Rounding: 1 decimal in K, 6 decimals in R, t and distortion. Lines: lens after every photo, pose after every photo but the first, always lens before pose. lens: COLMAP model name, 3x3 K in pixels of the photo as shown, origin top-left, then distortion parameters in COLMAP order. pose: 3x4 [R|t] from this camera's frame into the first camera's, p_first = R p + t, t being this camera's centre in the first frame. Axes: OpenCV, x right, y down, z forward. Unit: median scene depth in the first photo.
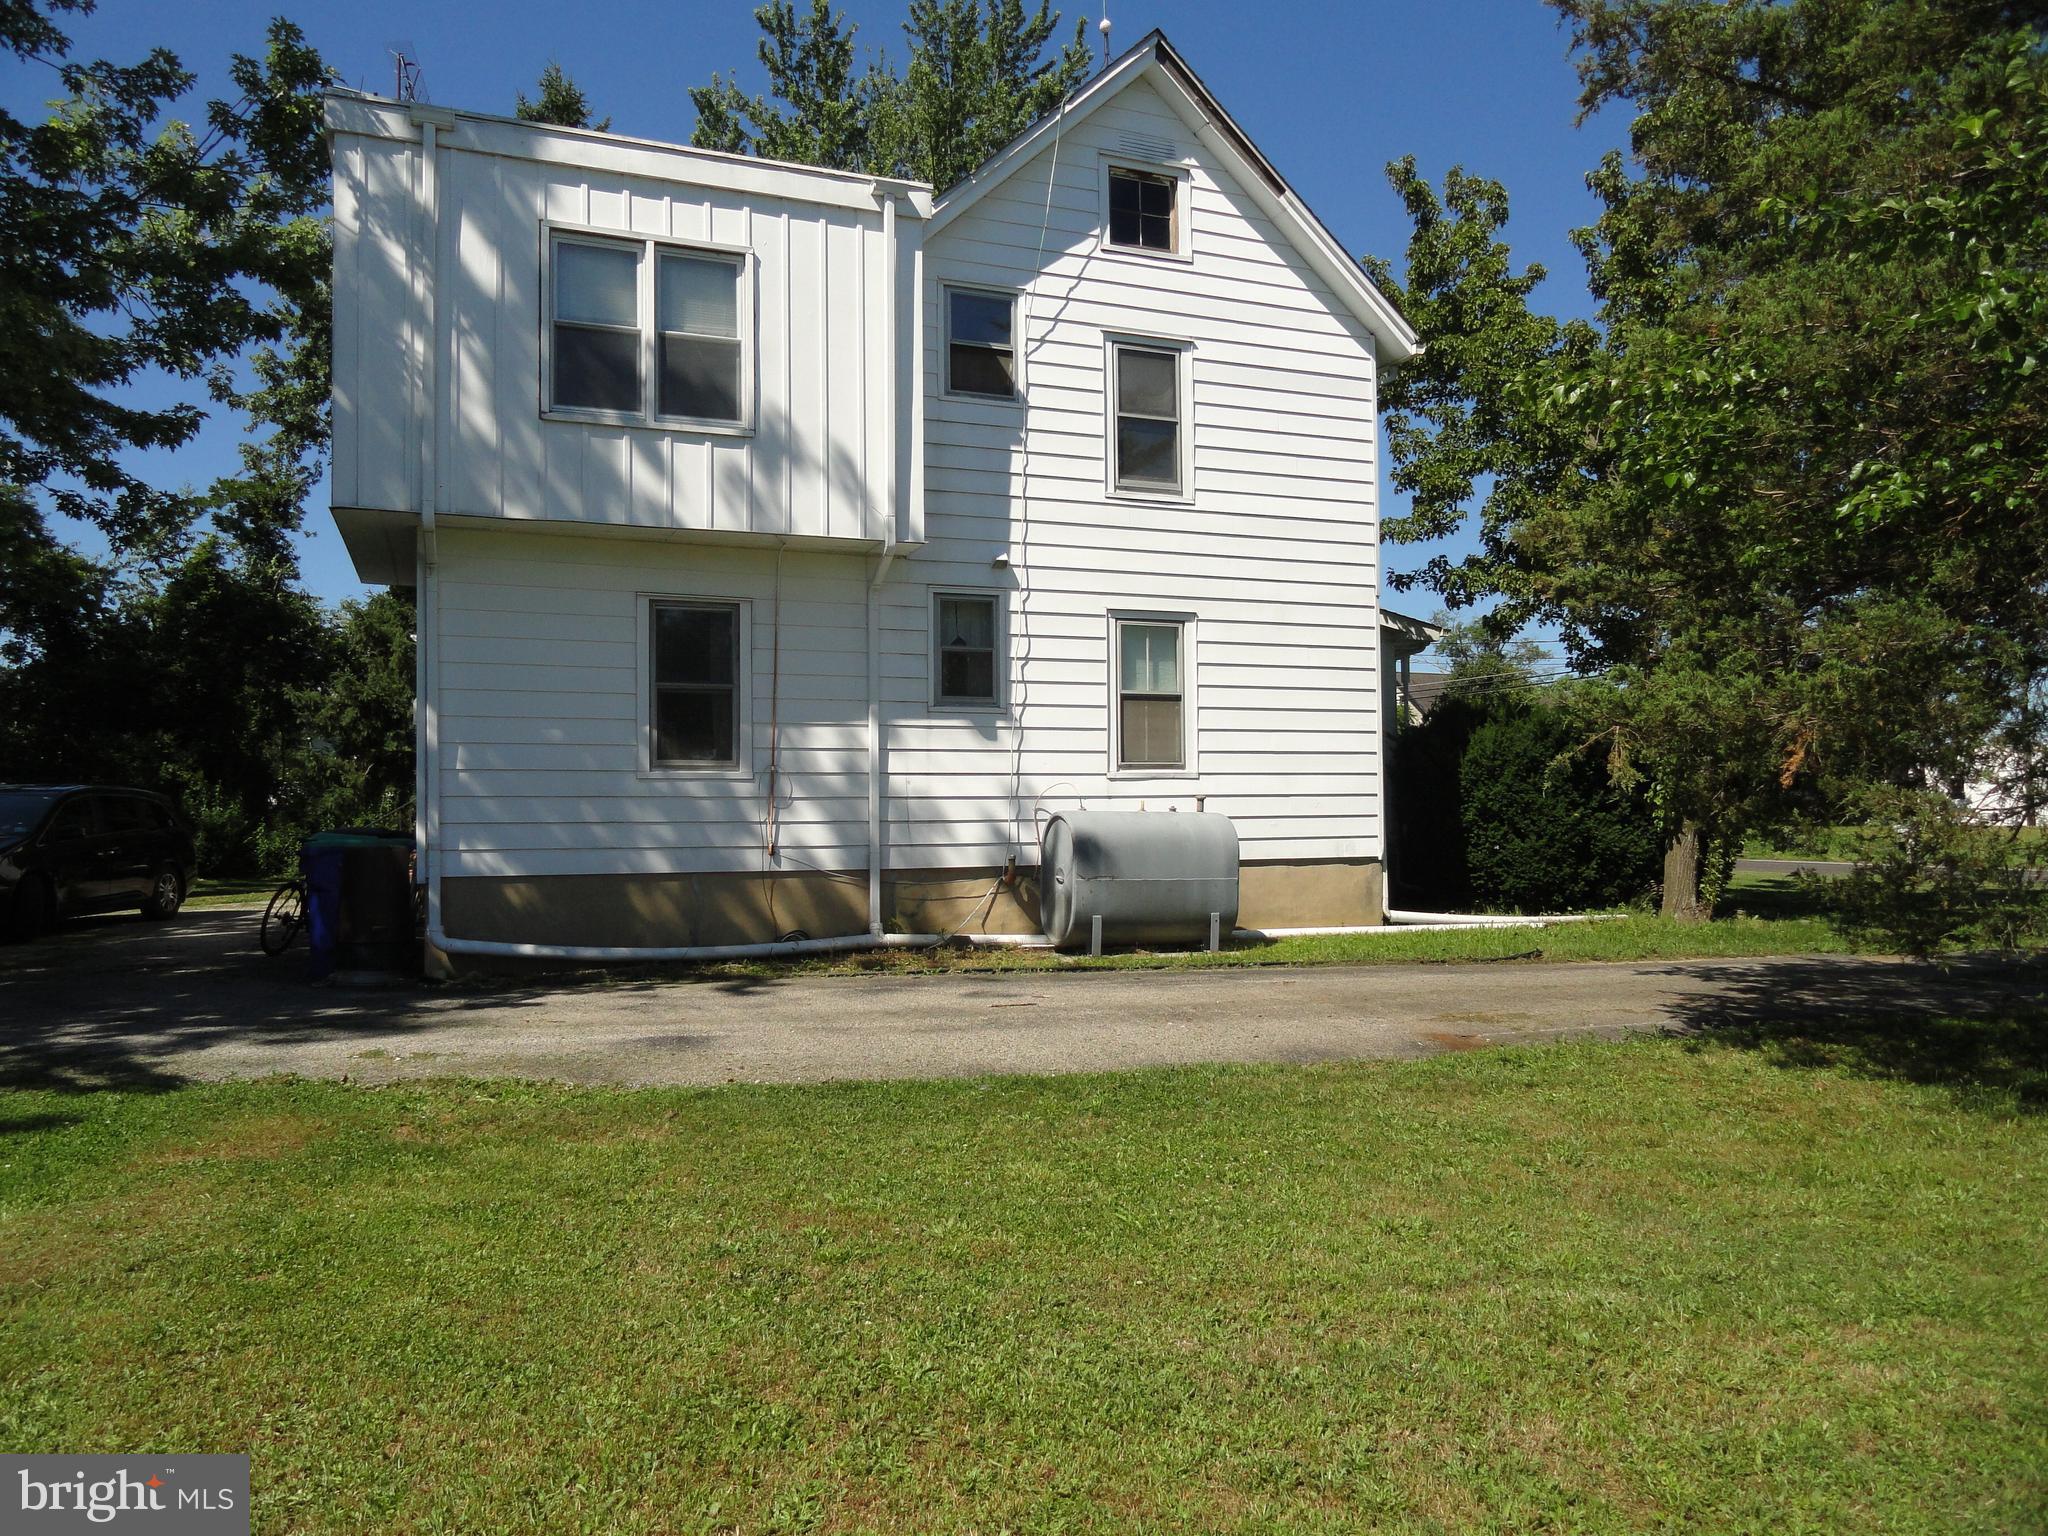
lens RADIAL K [[1439.0, 0, 1024.0], [0, 1439.0, 768.0], [0, 0, 1]] dist [0.001063, 0.004493]
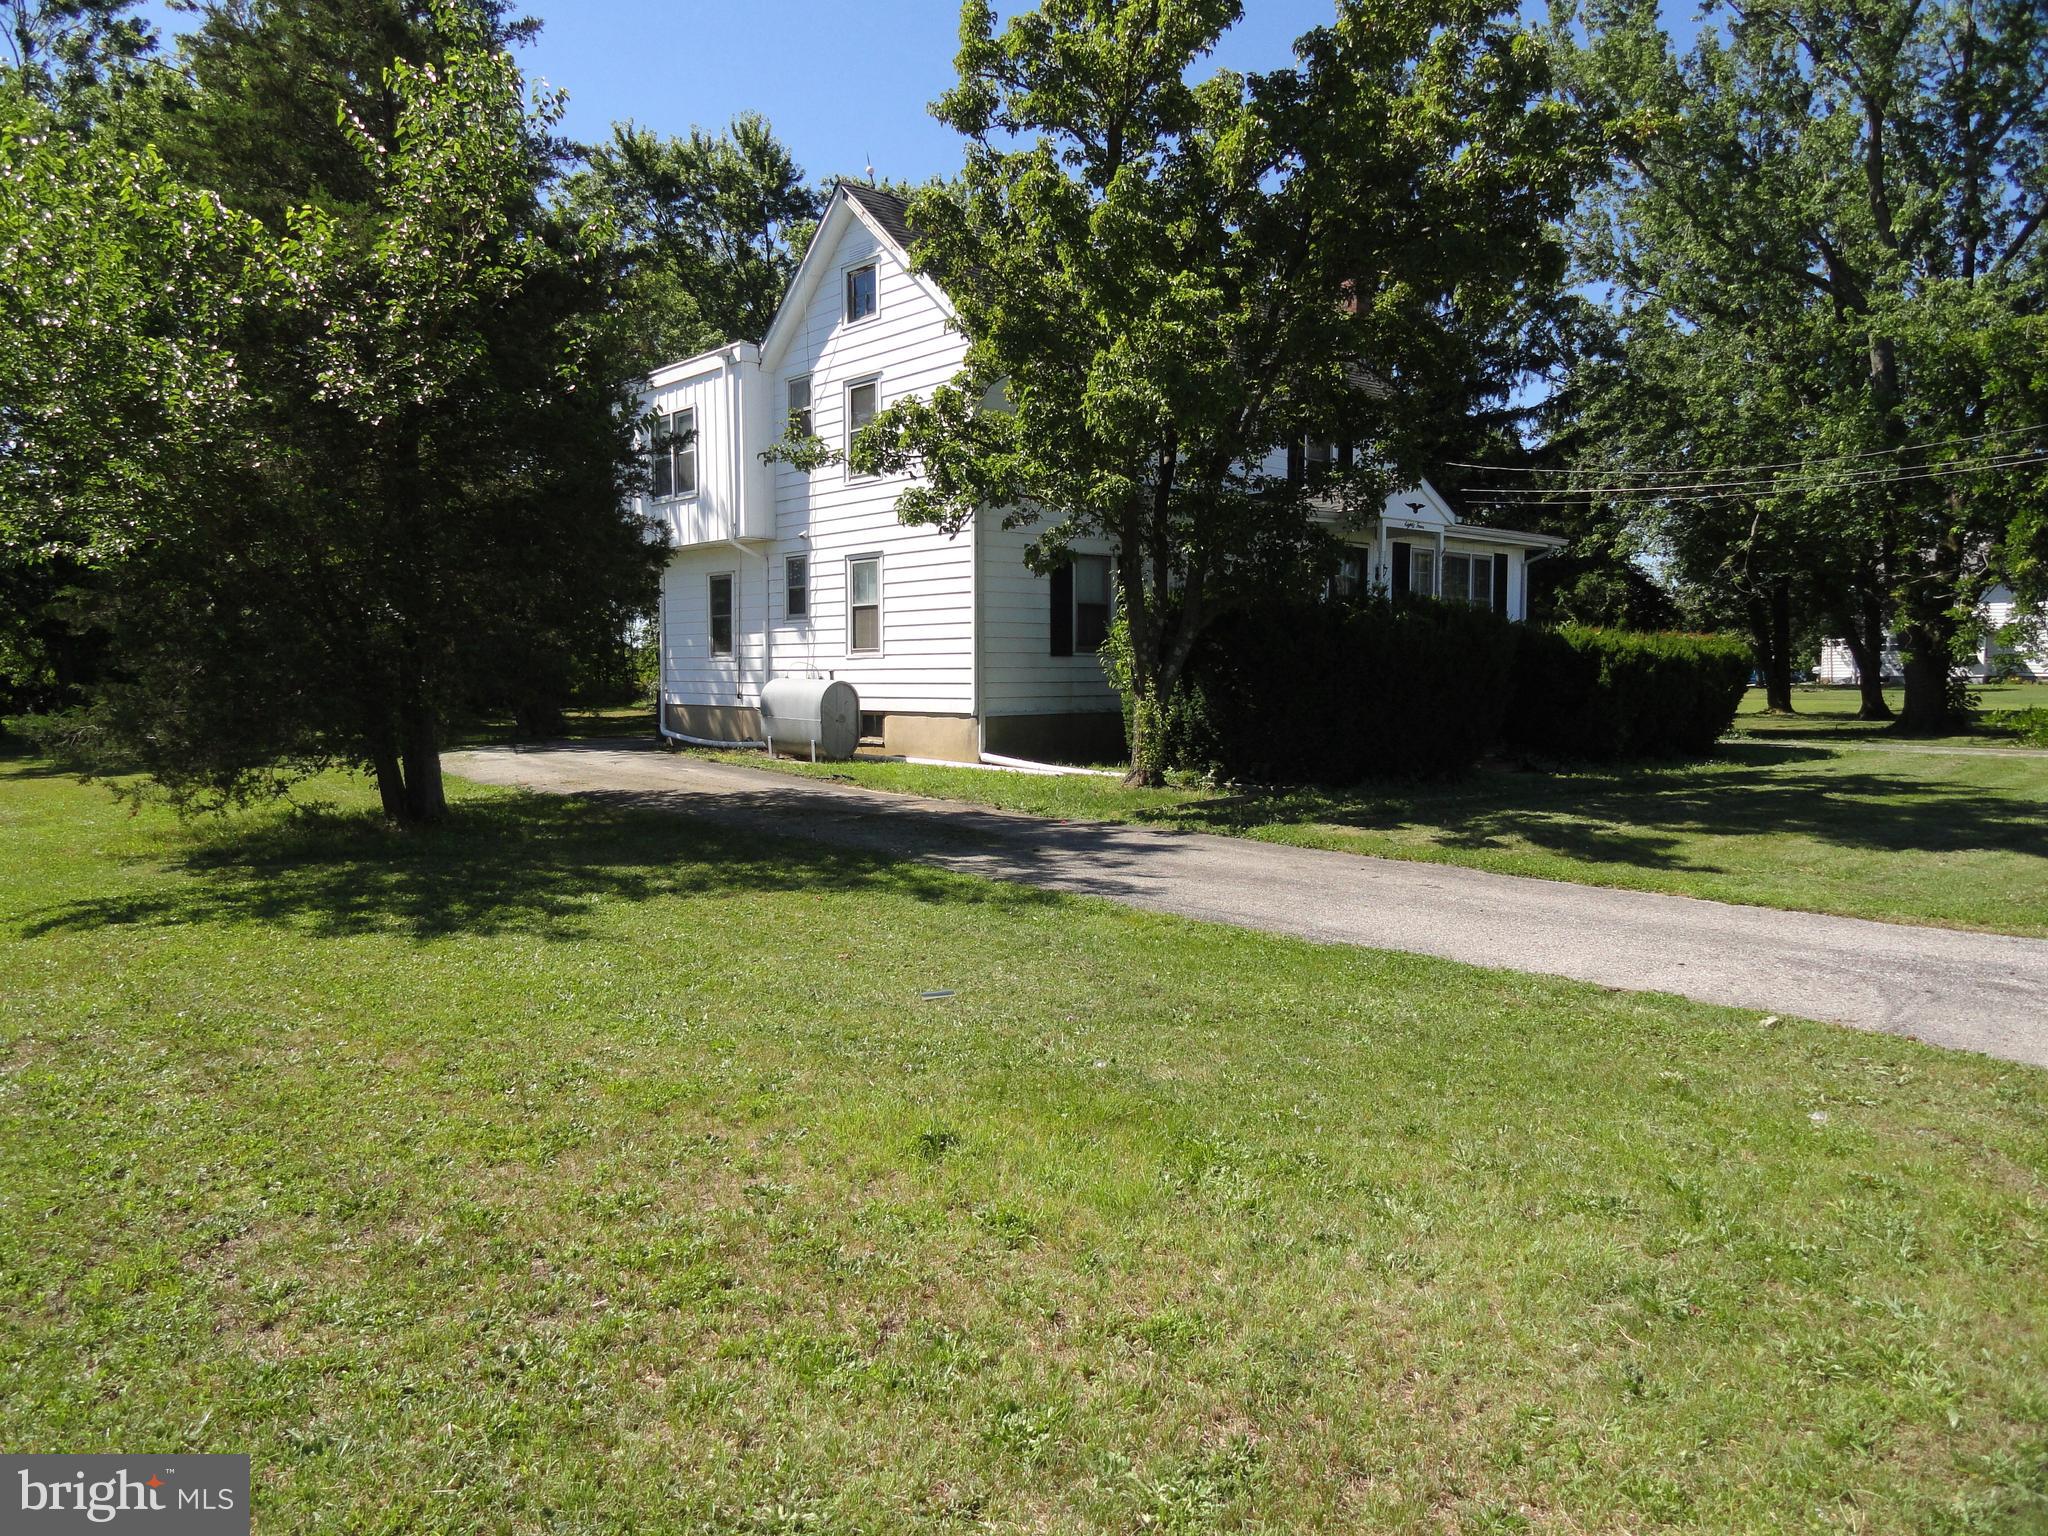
lens RADIAL K [[1451.7, 0, 1024.0], [0, 1451.7, 768.0], [0, 0, 1]] dist [-0.001857, 0.001895]
pose [[0.340961, 0.065607, -0.937785, 1.755030], [0.027058, 0.996464, 0.079549, 0.005175], [0.939688, -0.052498, 0.337980, 0.642294]]
